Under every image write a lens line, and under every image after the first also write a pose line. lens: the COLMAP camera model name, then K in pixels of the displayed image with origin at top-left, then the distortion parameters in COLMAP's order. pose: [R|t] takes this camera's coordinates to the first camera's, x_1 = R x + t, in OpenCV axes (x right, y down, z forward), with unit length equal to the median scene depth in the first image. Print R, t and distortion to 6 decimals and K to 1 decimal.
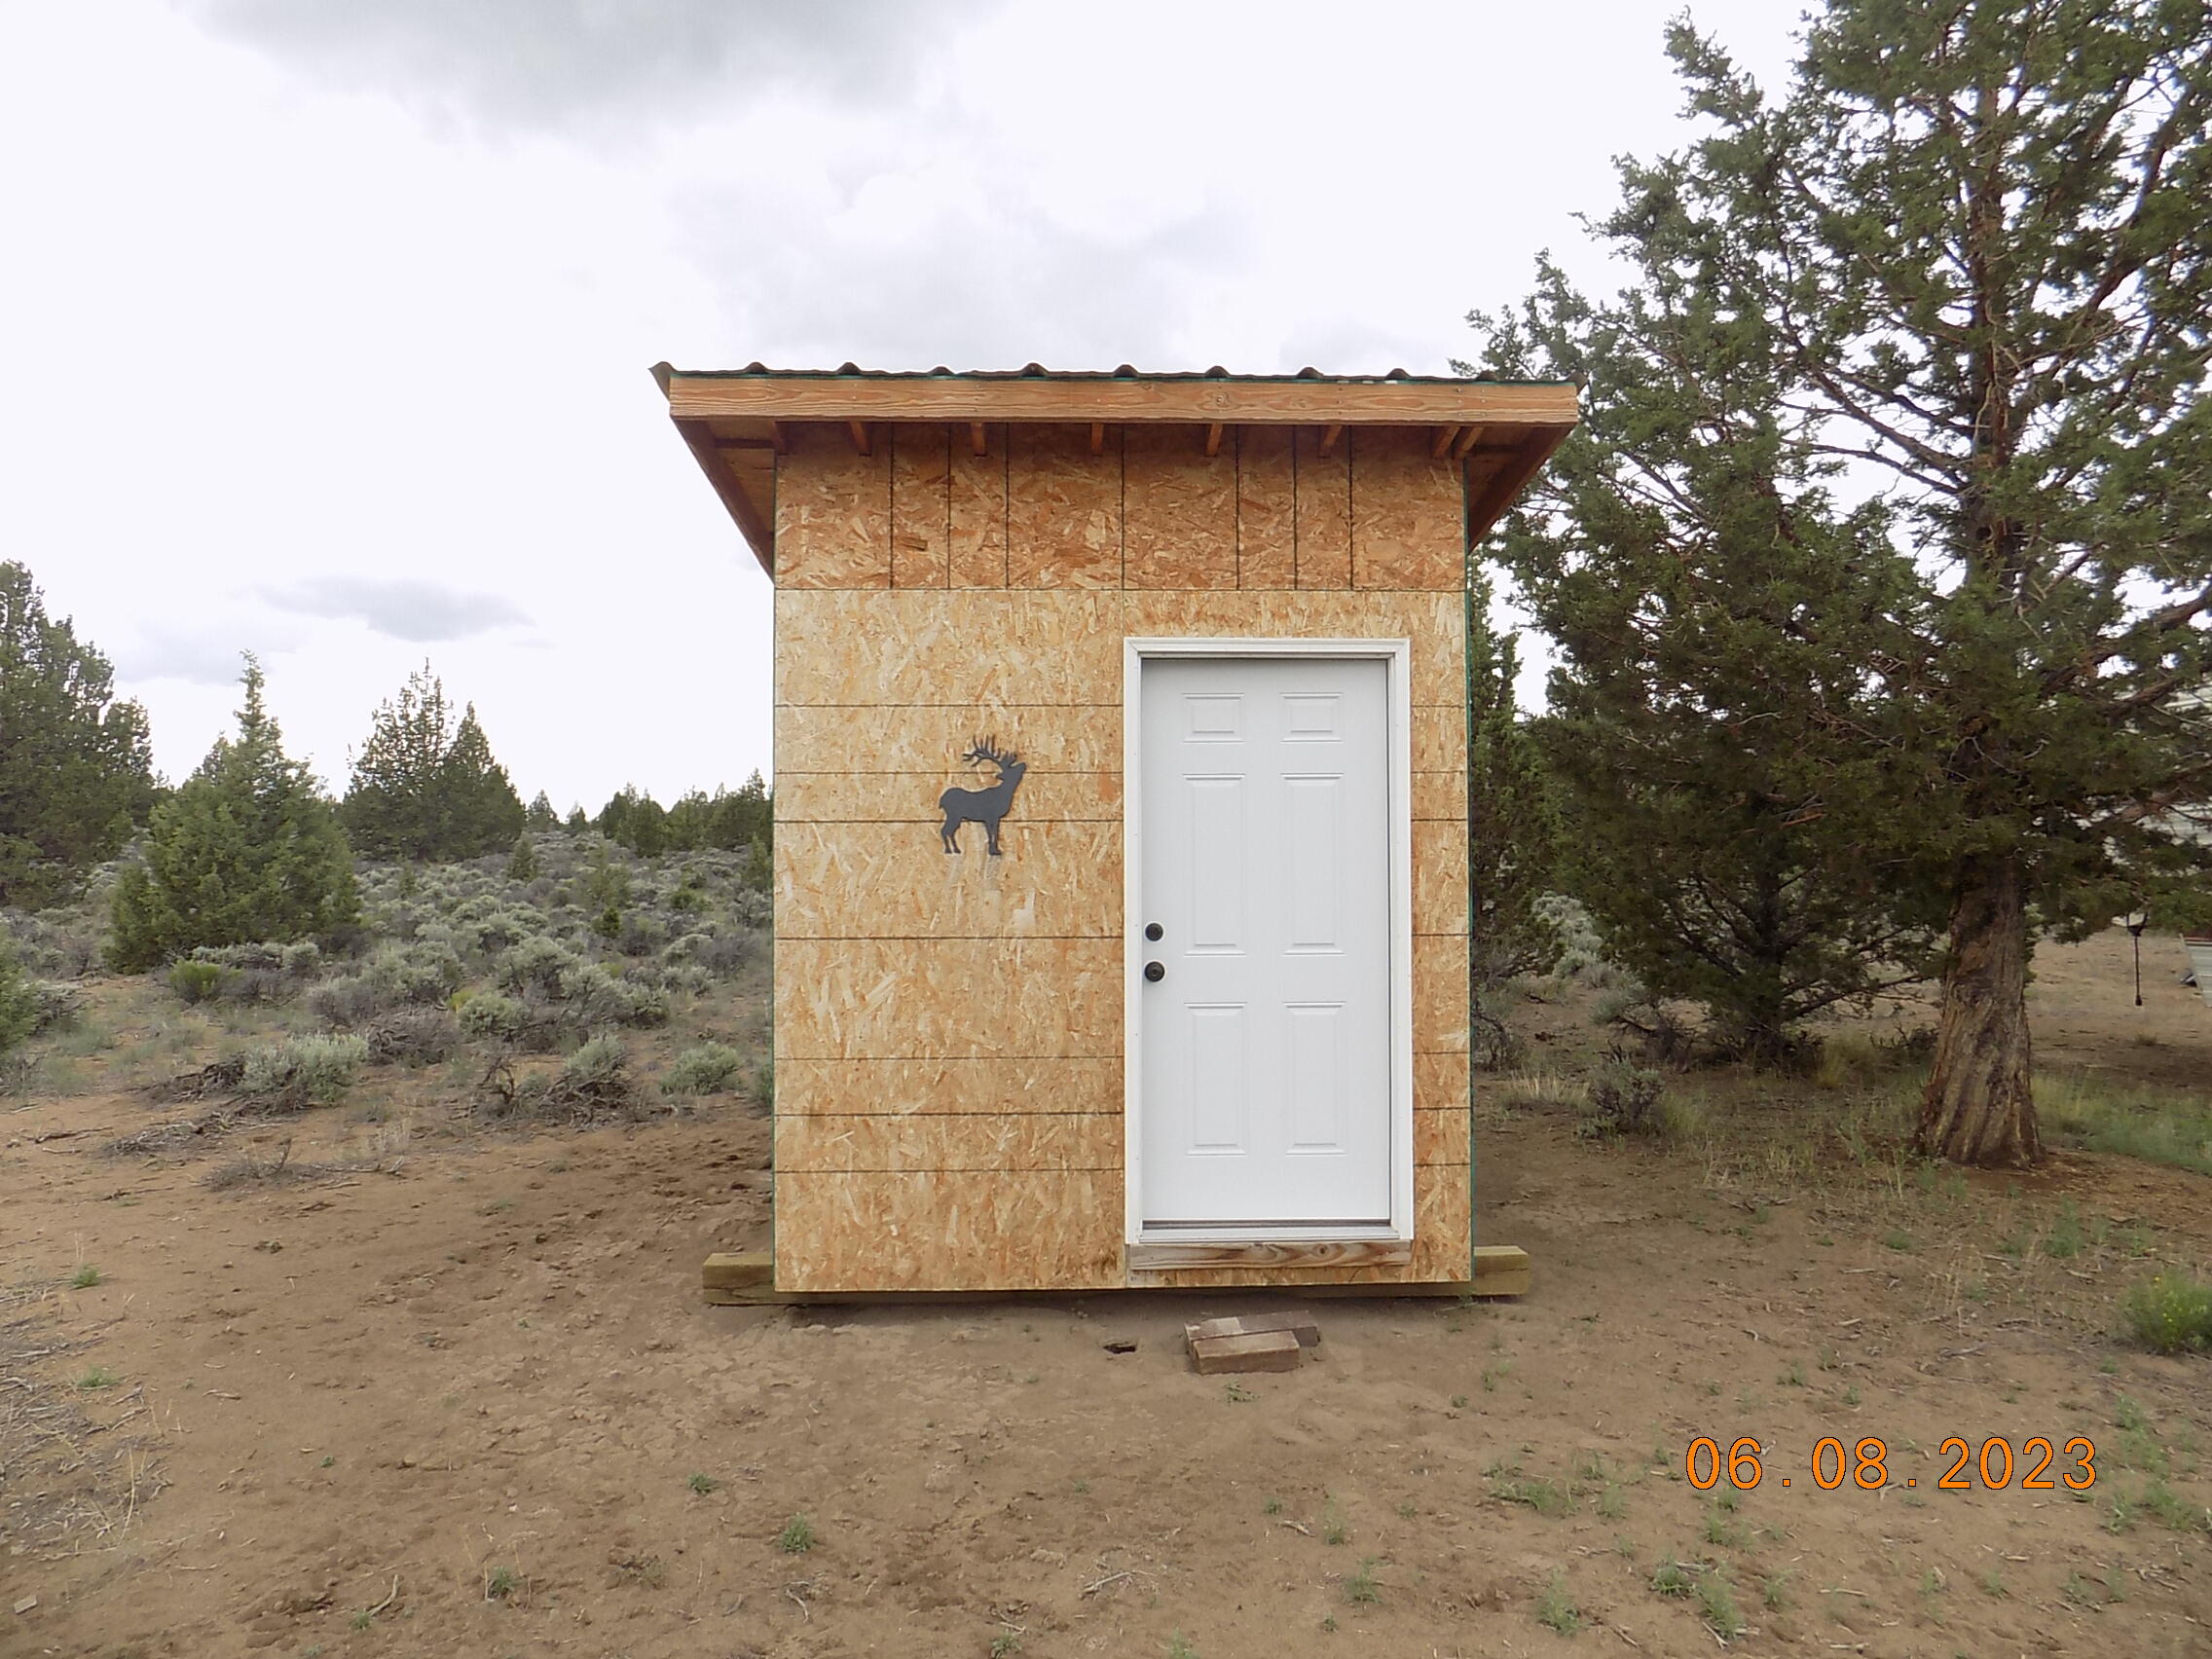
lens RADIAL K [[1487.3, 0, 1095.8], [0, 1487.3, 824.8], [0, 0, 1]] dist [-0.071731, 0.069592]
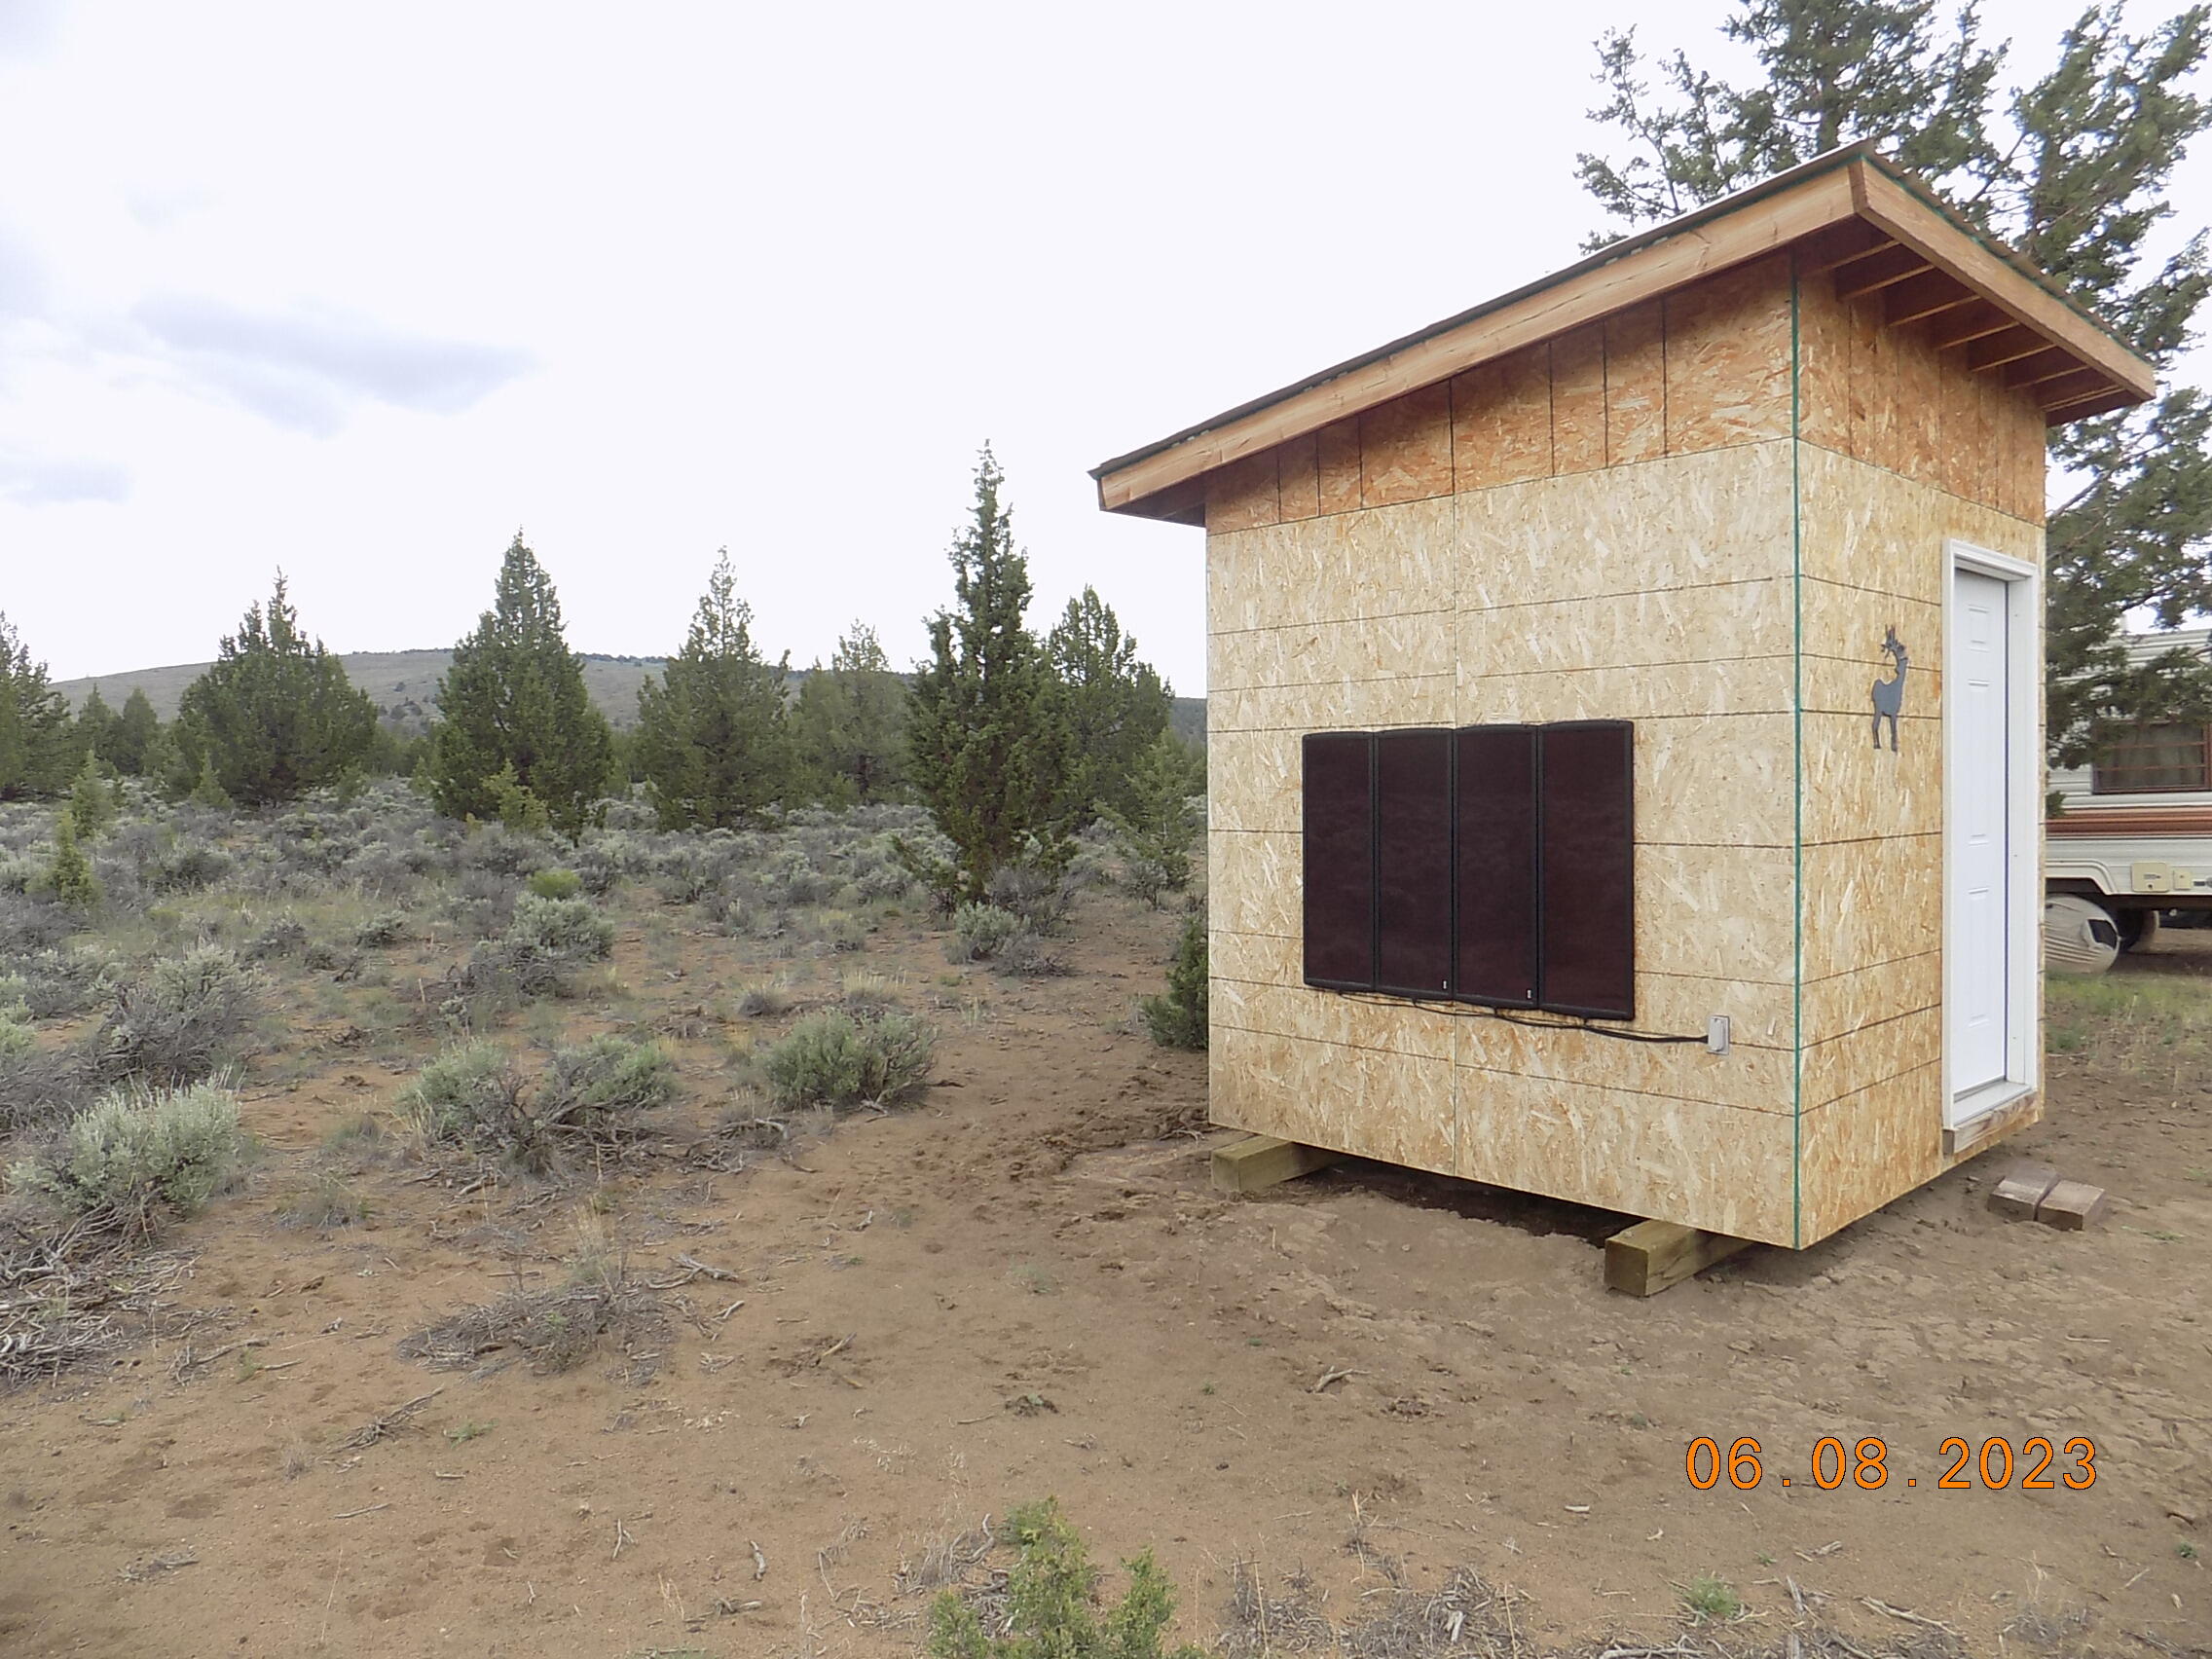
lens RADIAL K [[1487.3, 0, 1125.7], [0, 1487.3, 828.2], [0, 0, 1]] dist [-0.071731, 0.069592]
pose [[0.747074, -0.018068, 0.664495, -1.070514], [-0.011170, 0.999148, 0.039726, 0.037766], [-0.664647, -0.037101, 0.746236, 0.620445]]
